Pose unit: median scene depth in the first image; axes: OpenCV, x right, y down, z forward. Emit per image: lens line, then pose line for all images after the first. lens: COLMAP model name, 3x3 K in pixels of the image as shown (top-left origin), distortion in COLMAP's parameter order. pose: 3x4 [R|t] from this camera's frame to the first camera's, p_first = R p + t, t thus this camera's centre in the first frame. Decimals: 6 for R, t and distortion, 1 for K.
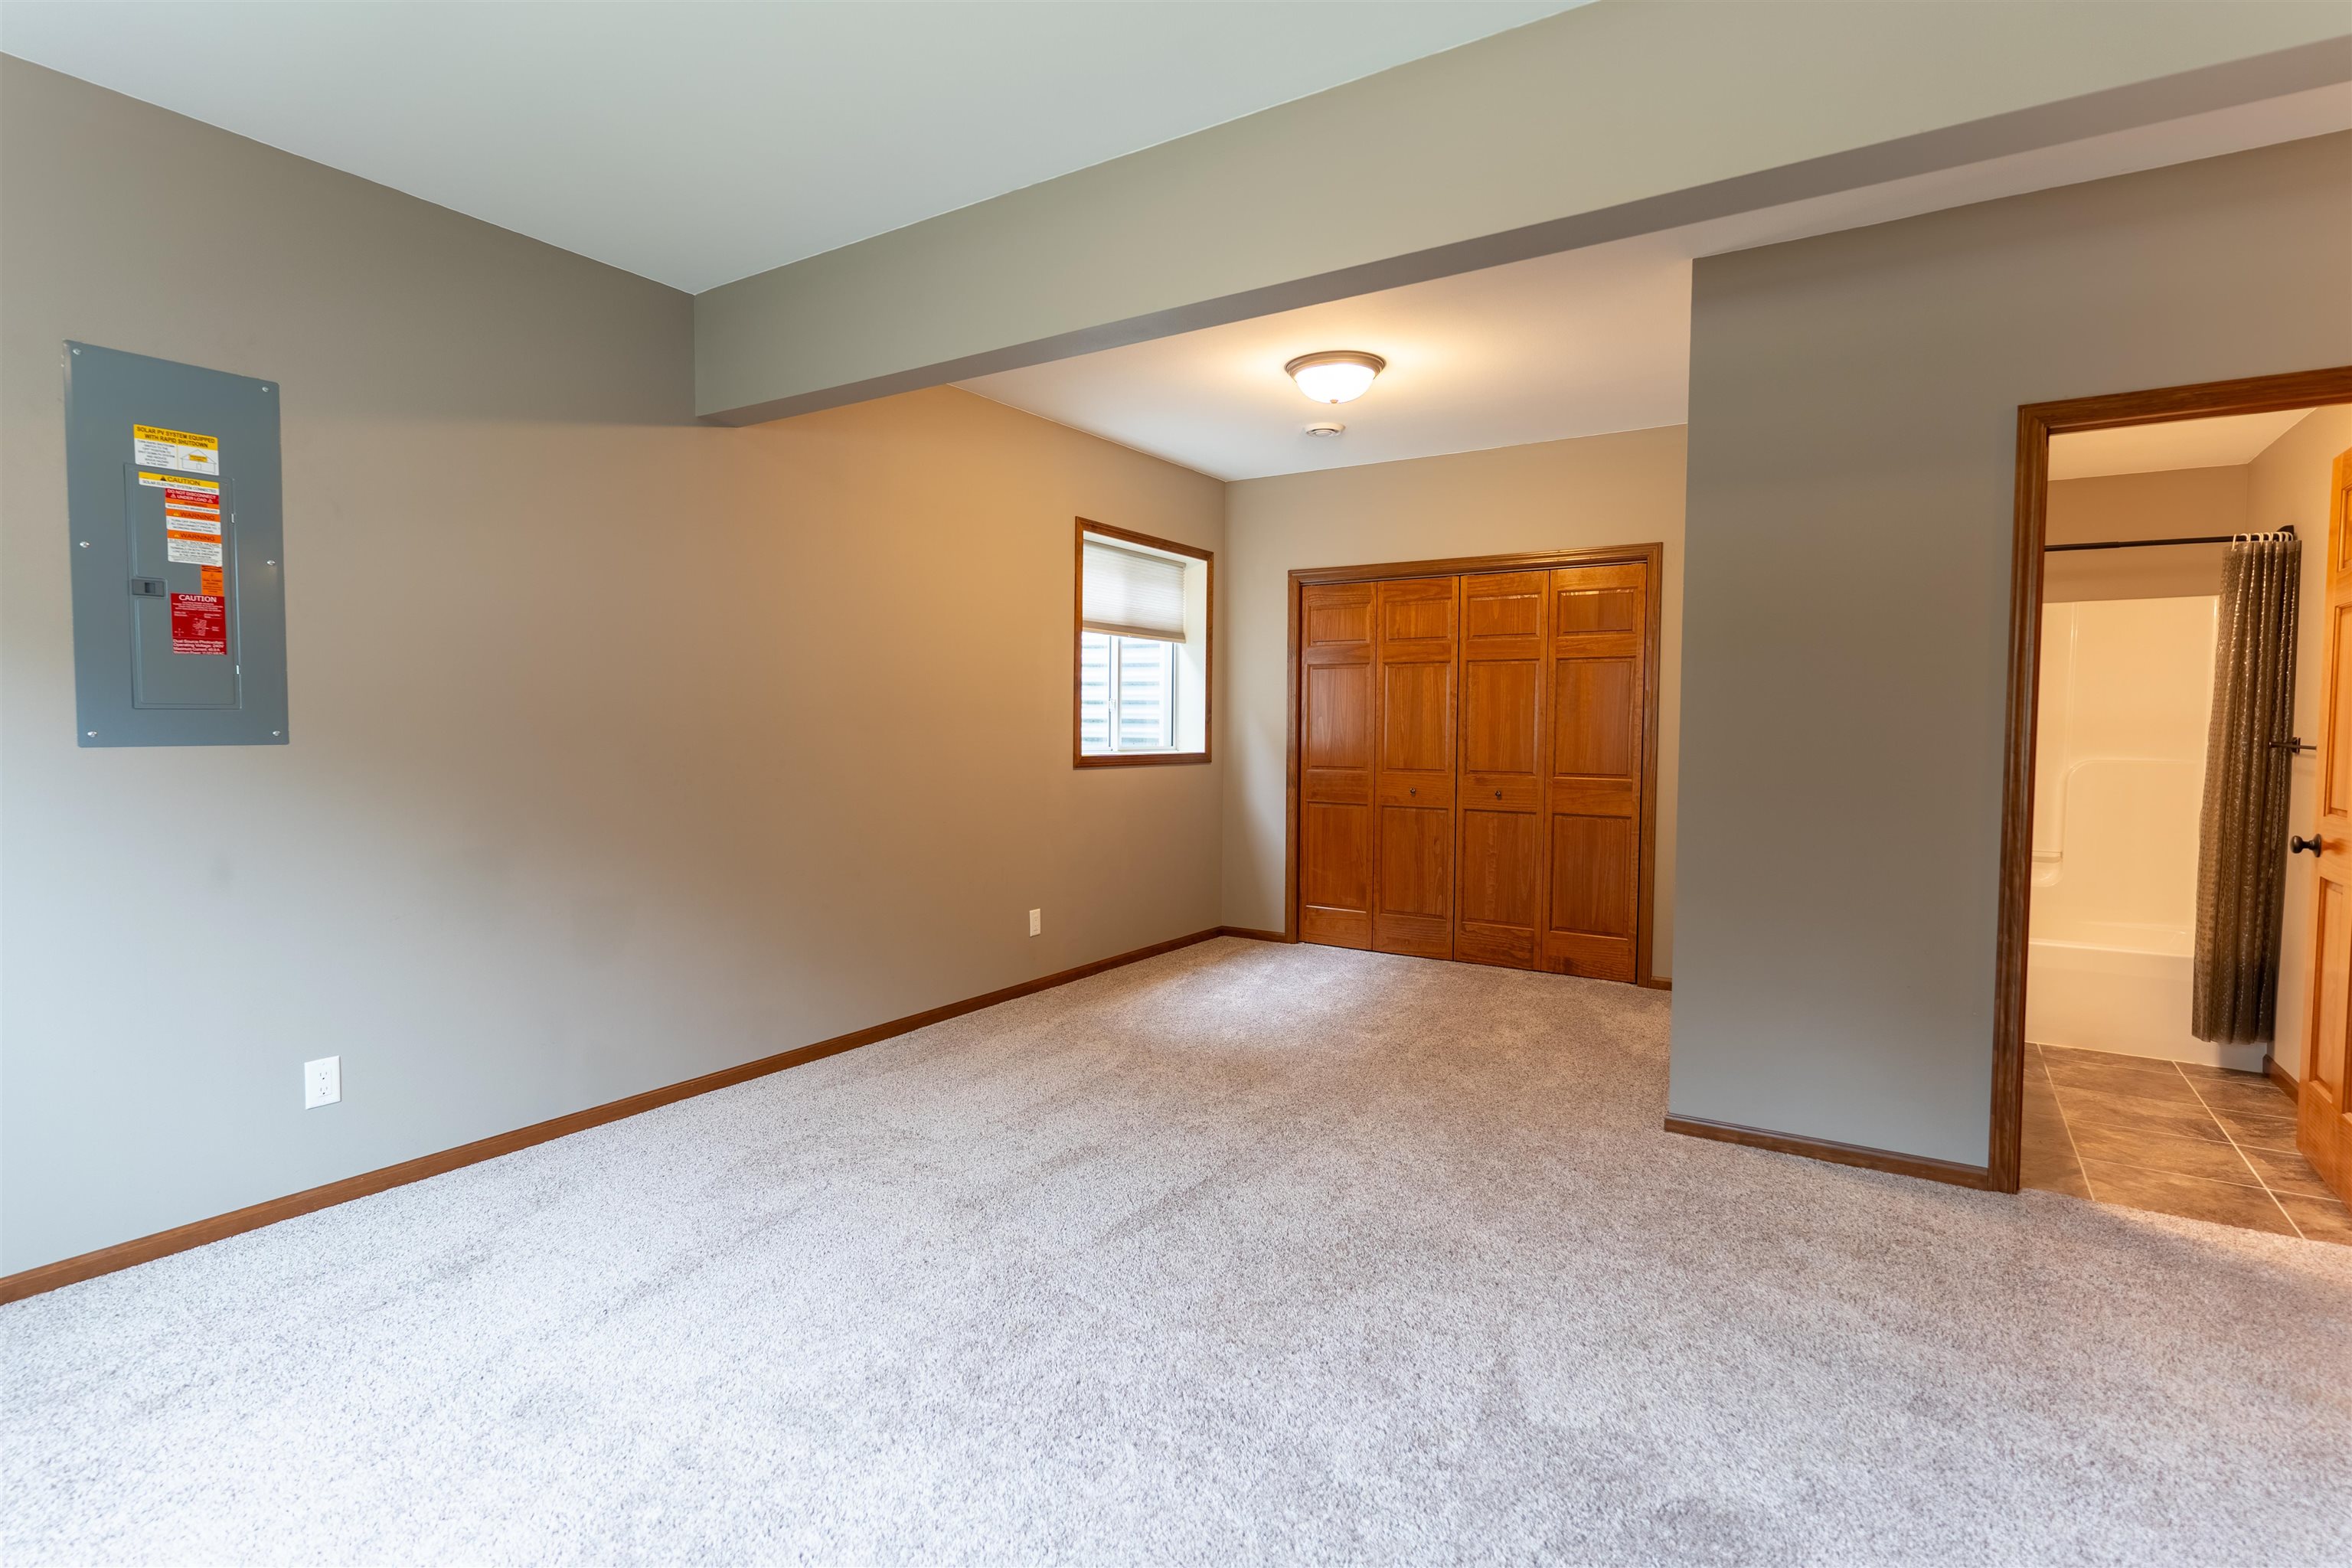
lens RADIAL K [[1132.5, 0, 1176.1], [0, 1132.5, 776.3], [0, 0, 1]] dist [-0.002278, -0.000027]
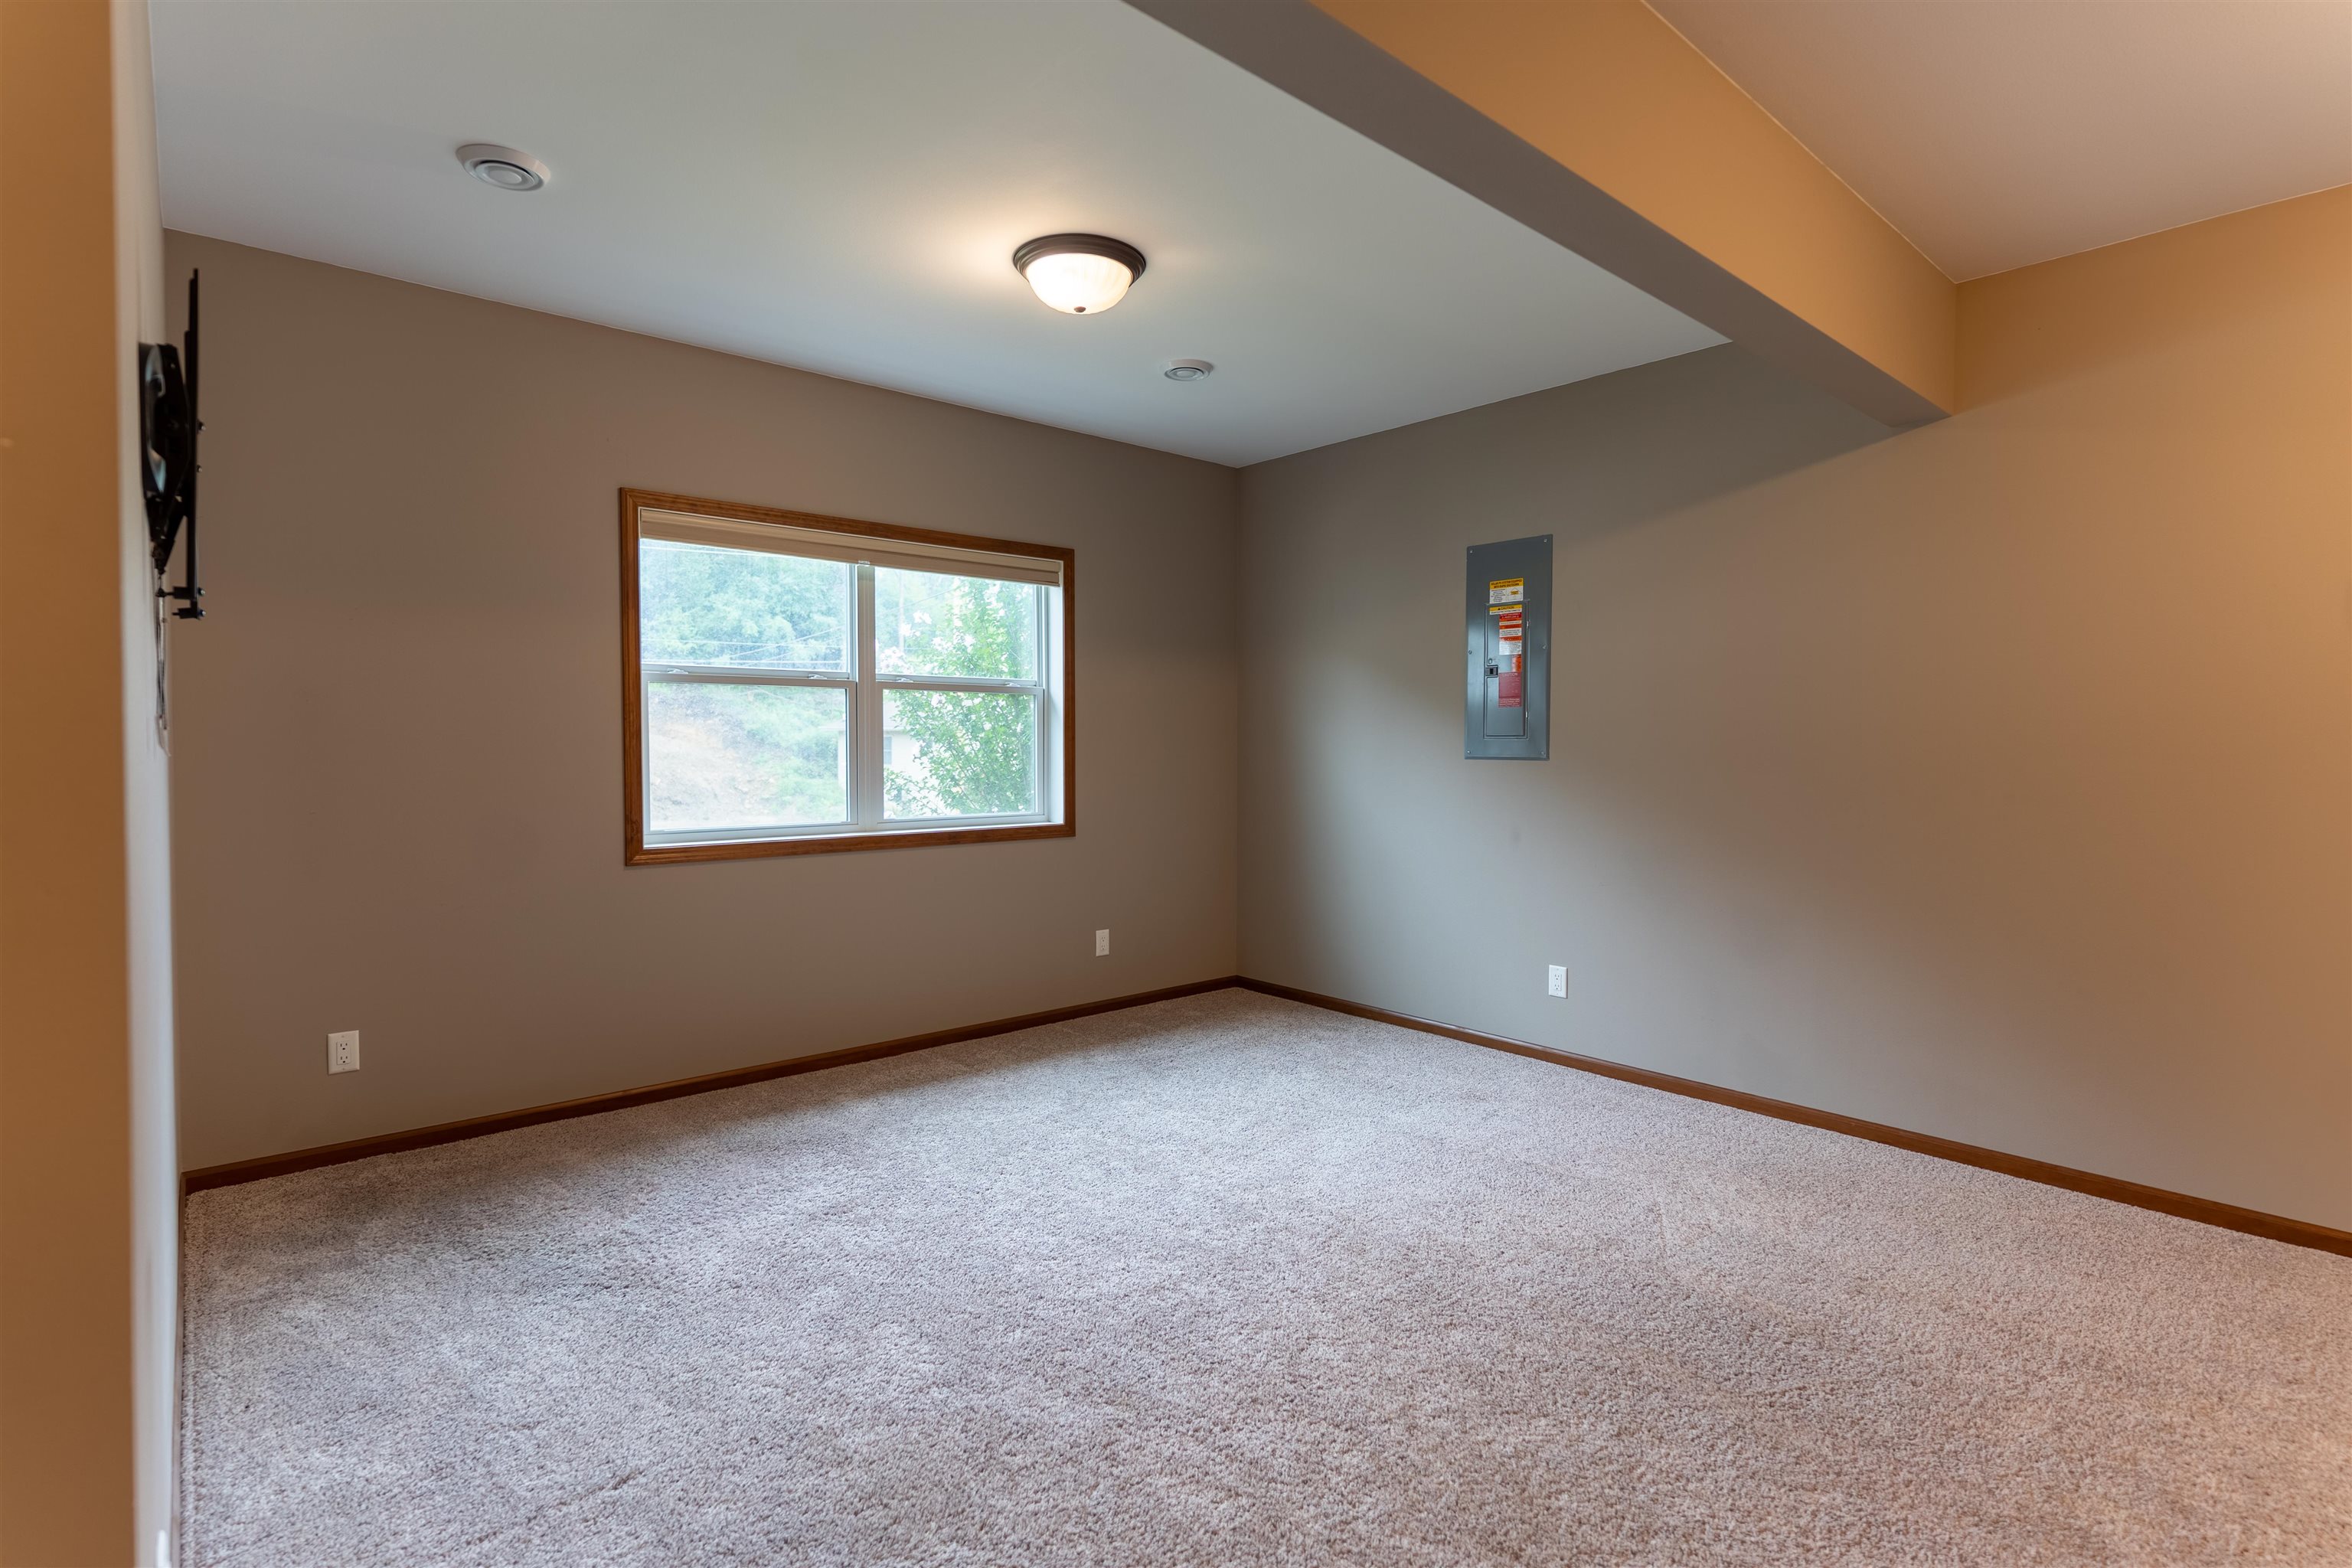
lens RADIAL K [[1132.5, 0, 1176.1], [0, 1132.5, 781.5], [0, 0, 1]] dist [-0.002278, -0.000027]
pose [[-0.277390, 0.030999, -0.960257, 0.927510], [-0.049030, 0.997720, 0.046372, -0.050148], [0.959506, 0.059944, -0.275237, 0.988616]]
